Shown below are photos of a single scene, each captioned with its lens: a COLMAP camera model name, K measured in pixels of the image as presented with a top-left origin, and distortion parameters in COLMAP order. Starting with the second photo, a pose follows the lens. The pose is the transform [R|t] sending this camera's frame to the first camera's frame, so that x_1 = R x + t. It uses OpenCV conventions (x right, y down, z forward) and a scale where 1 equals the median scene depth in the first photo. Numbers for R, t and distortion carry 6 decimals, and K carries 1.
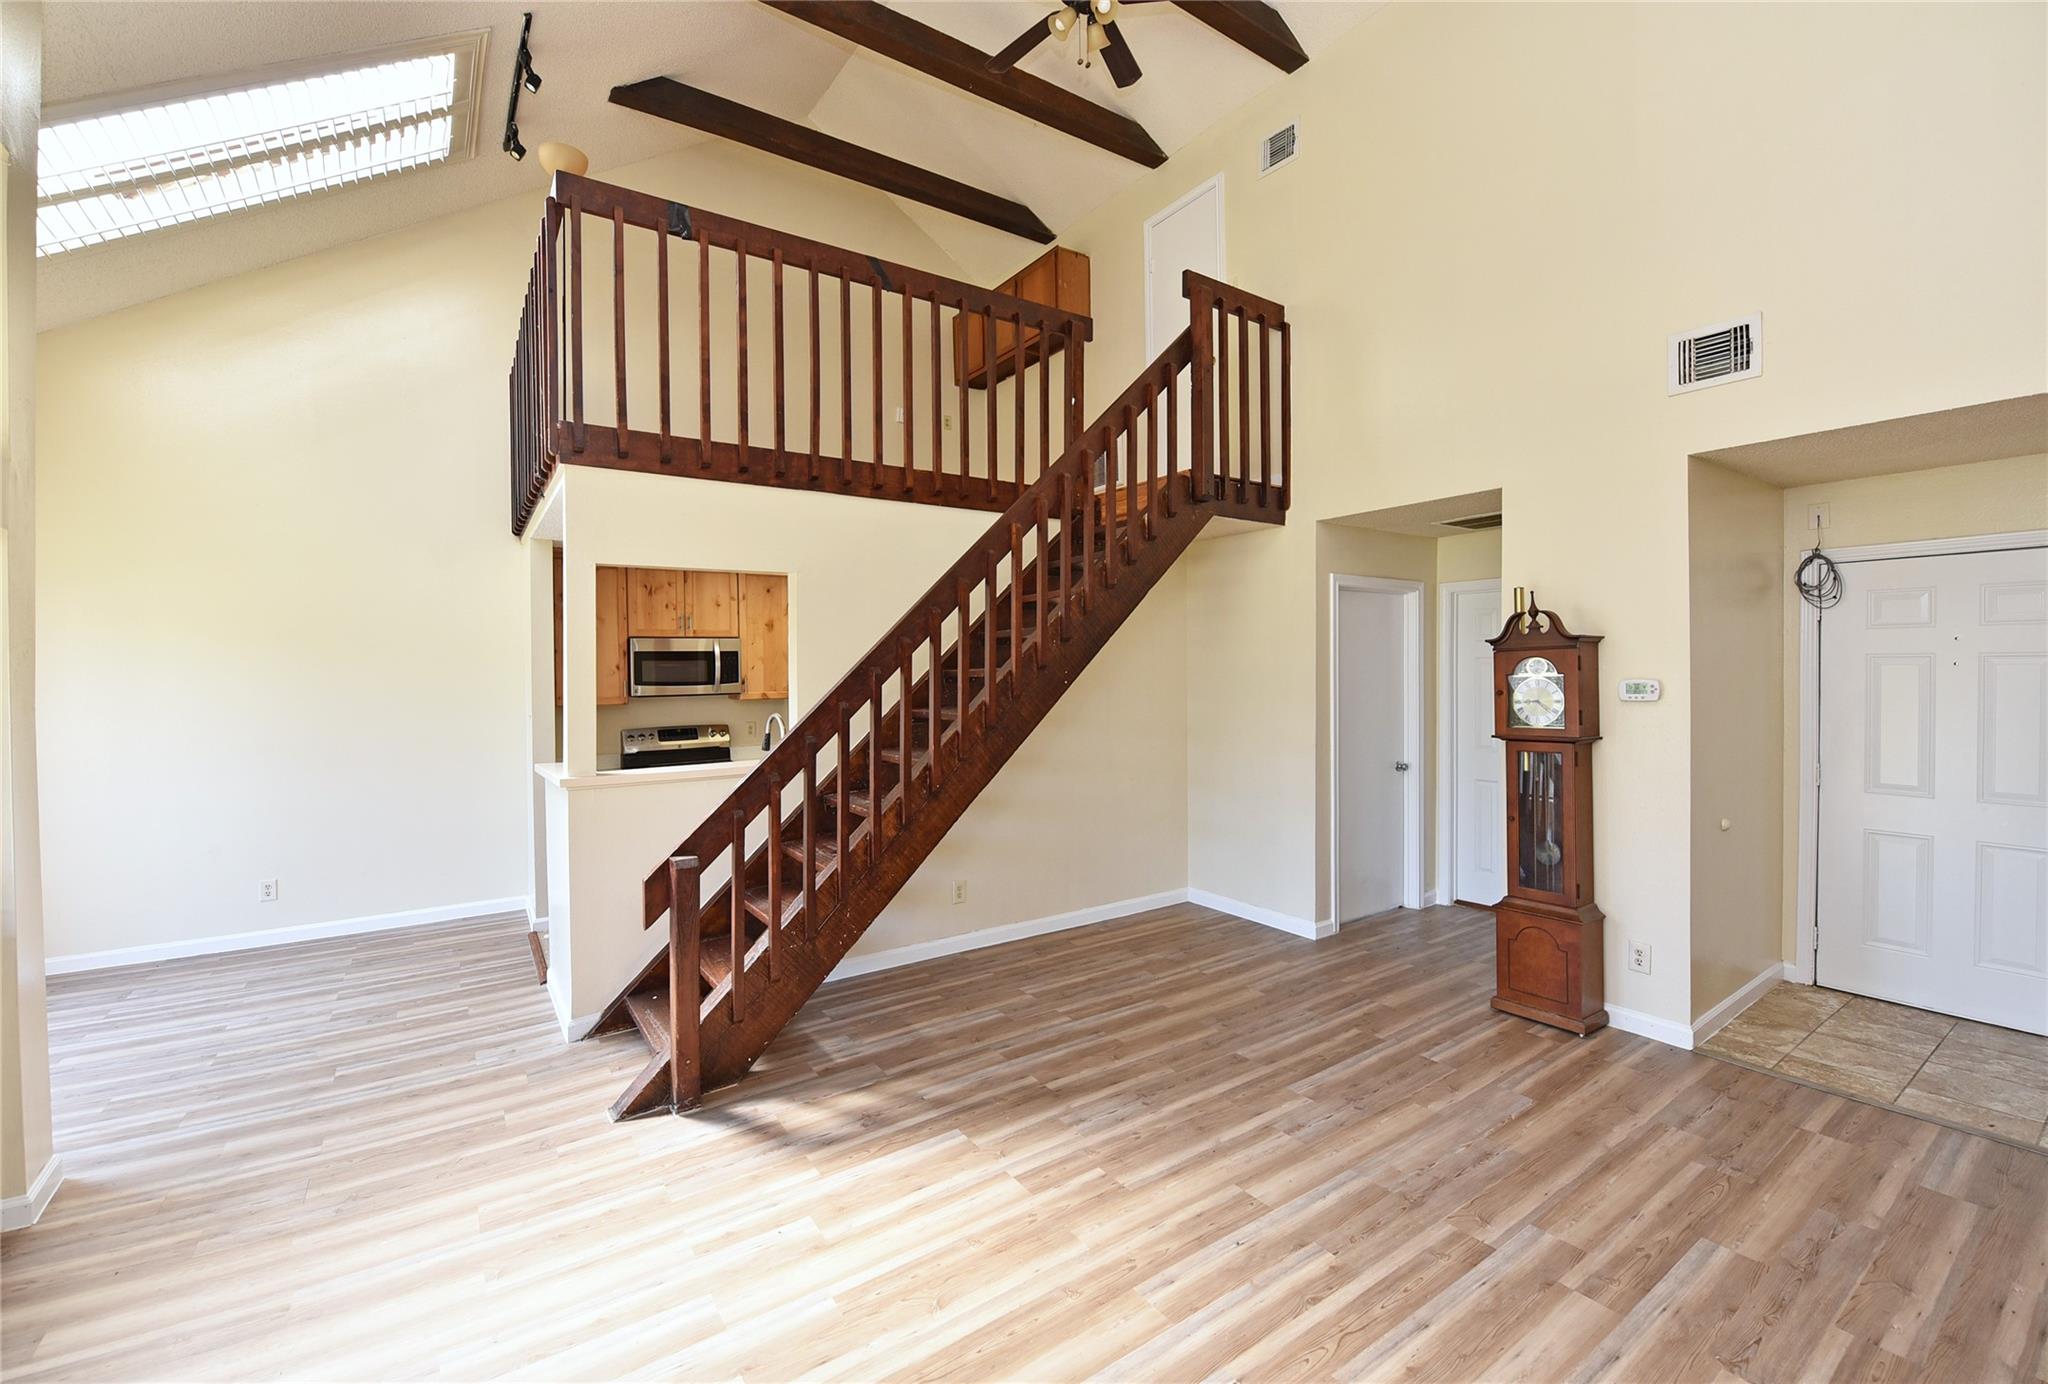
lens RADIAL K [[853.6, 0, 1018.8], [0, 853.6, 675.7], [0, 0, 1]] dist [-0.012041, -0.000593]
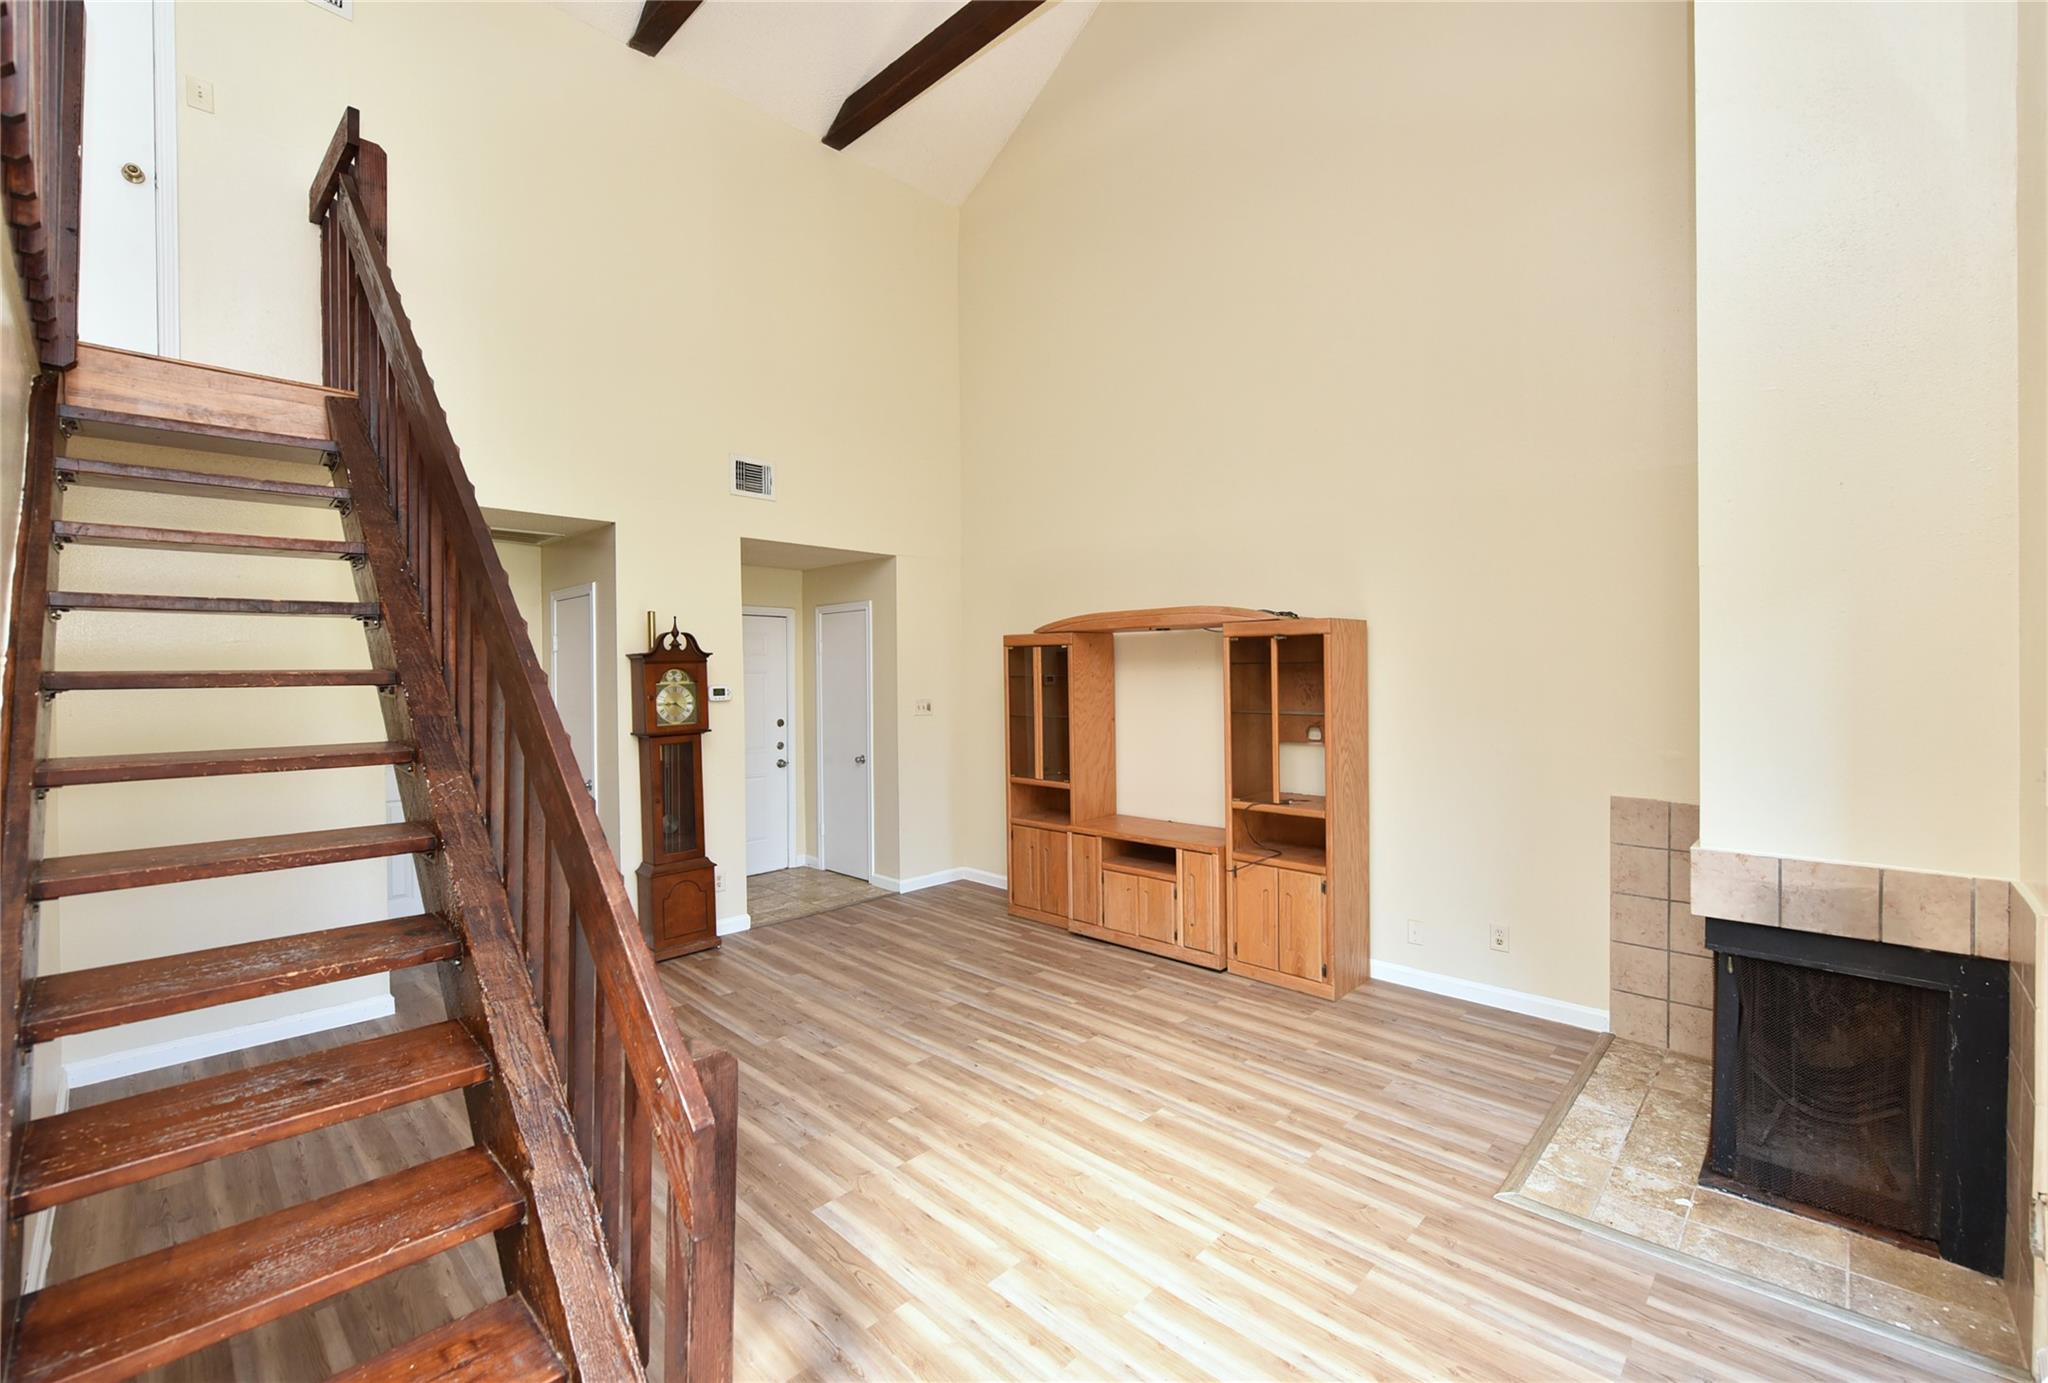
lens RADIAL K [[853.6, 0, 1027.3], [0, 853.6, 681.0], [0, 0, 1]] dist [-0.012041, -0.000593]
pose [[-0.204310, 0.006789, 0.978883, -0.990611], [0.019356, 0.999808, -0.002894, 0.013750], [-0.978715, 0.018356, -0.204402, 0.998505]]
